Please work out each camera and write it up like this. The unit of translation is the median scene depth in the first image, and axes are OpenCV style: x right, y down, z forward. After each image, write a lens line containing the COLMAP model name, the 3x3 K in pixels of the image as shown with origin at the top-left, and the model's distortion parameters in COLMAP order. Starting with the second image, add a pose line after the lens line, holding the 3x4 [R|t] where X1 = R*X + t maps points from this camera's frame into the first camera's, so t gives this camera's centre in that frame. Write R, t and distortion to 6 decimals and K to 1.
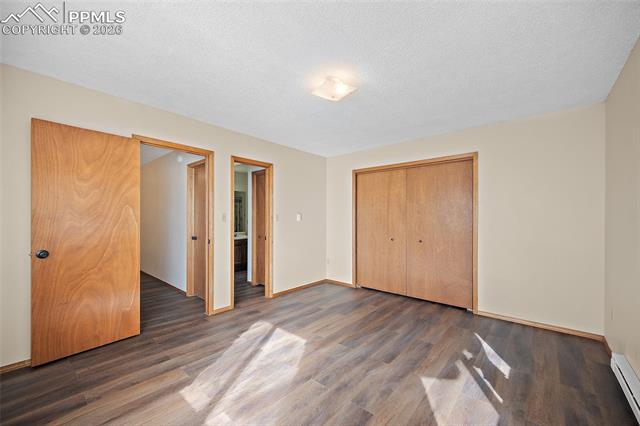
lens RADIAL K [[257.0, 0, 315.1], [0, 257.0, 217.6], [0, 0, 1]] dist [0.001186, 0.000105]
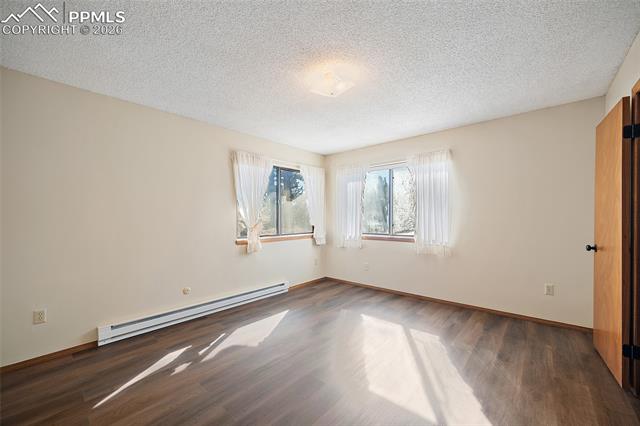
lens RADIAL K [[257.0, 0, 315.1], [0, 257.0, 217.6], [0, 0, 1]] dist [0.001186, 0.000105]
pose [[-0.999993, 0.001525, -0.003462, 0.146546], [0.001515, 0.999995, 0.002730, 0.008841], [0.003466, 0.002725, -0.999990, 2.110863]]
